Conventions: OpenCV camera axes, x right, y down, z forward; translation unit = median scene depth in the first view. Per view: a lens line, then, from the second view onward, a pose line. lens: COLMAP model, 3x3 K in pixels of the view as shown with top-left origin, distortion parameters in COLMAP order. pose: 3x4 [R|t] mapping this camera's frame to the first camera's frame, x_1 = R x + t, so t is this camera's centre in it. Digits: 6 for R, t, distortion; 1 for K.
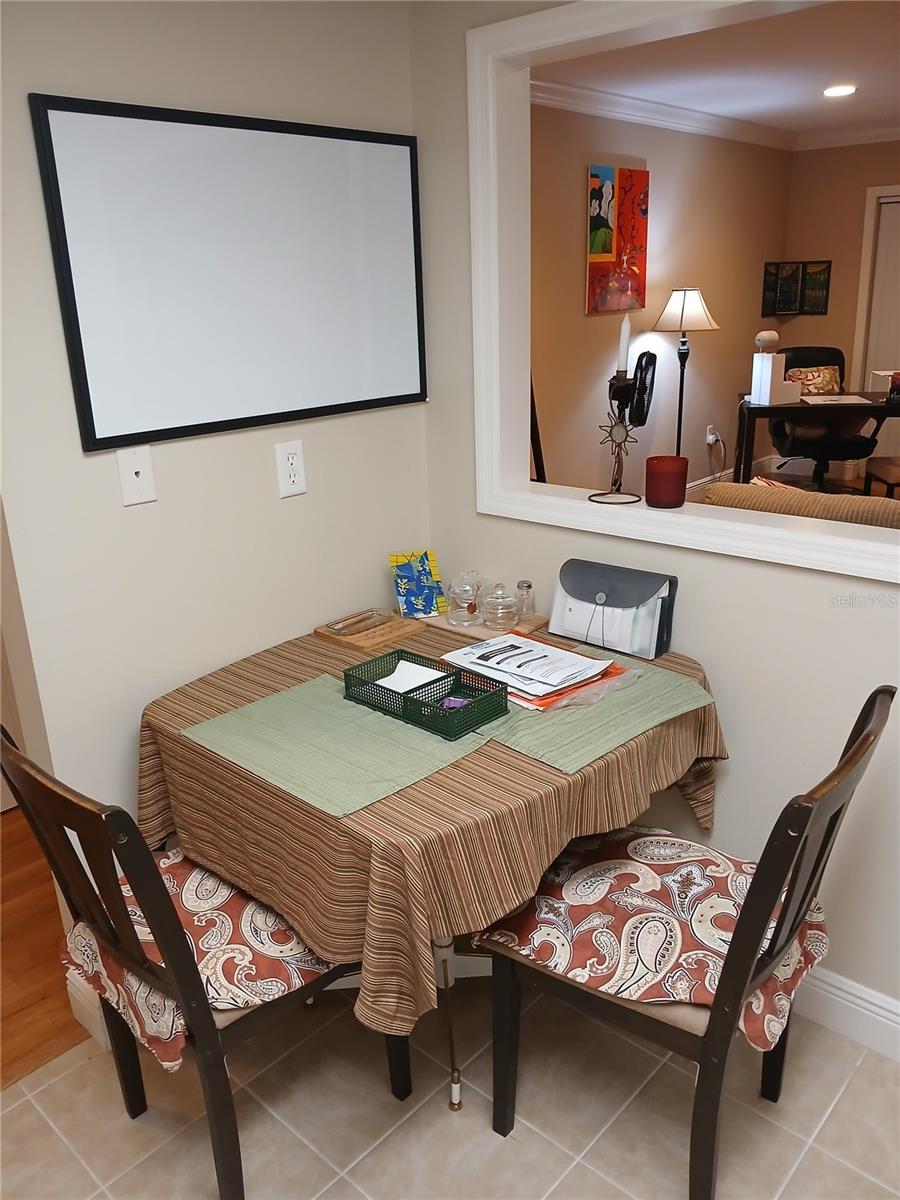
lens RADIAL K [[906.3, 0, 426.4], [0, 906.3, 595.8], [0, 0, 1]] dist [0.034594, -0.103681]
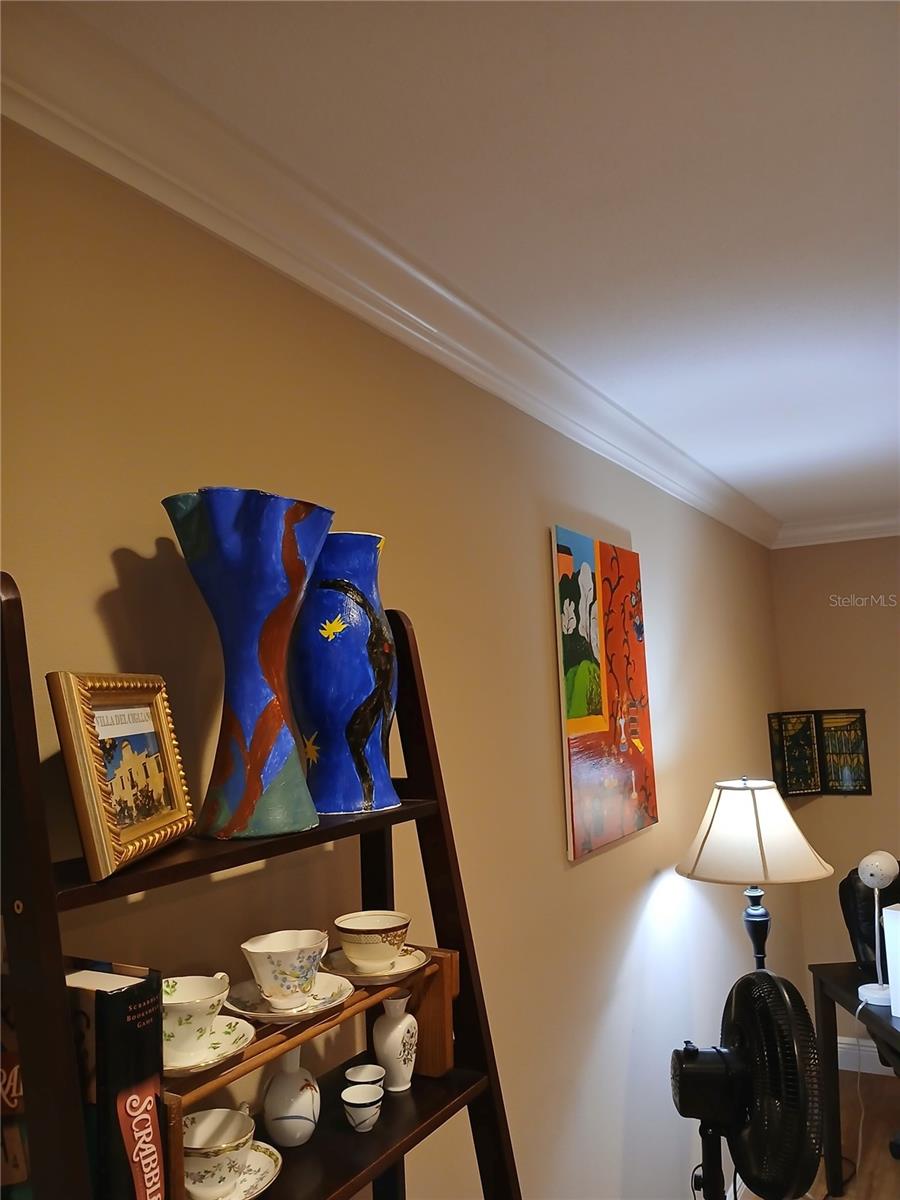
lens RADIAL K [[906.3, 0, 426.4], [0, 906.3, 595.8], [0, 0, 1]] dist [0.034594, -0.103681]
pose [[0.977685, 0.025857, 0.208478, 0.026098], [0.067060, 0.902063, -0.426363, -0.231063], [-0.199085, 0.430829, 0.880200, 0.566509]]
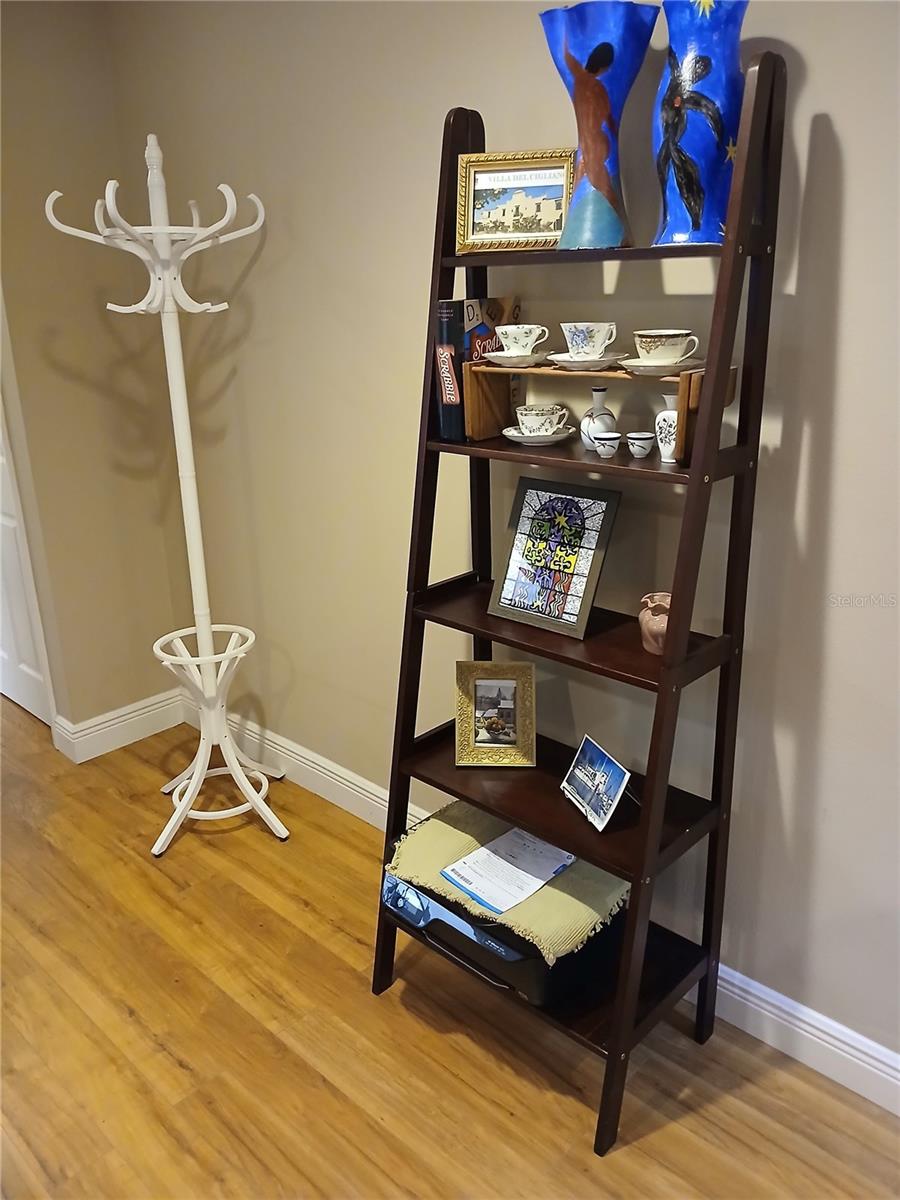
lens RADIAL K [[953.2, 0, 450.0], [0, 953.2, 600.0], [0, 0, 1]] dist [-0.005593, -0.006022]
pose [[0.000808, 0.367027, -0.930210, 0.358855], [-0.298433, 0.887909, 0.350078, -0.263630], [0.954430, 0.277323, 0.110250, 0.713880]]
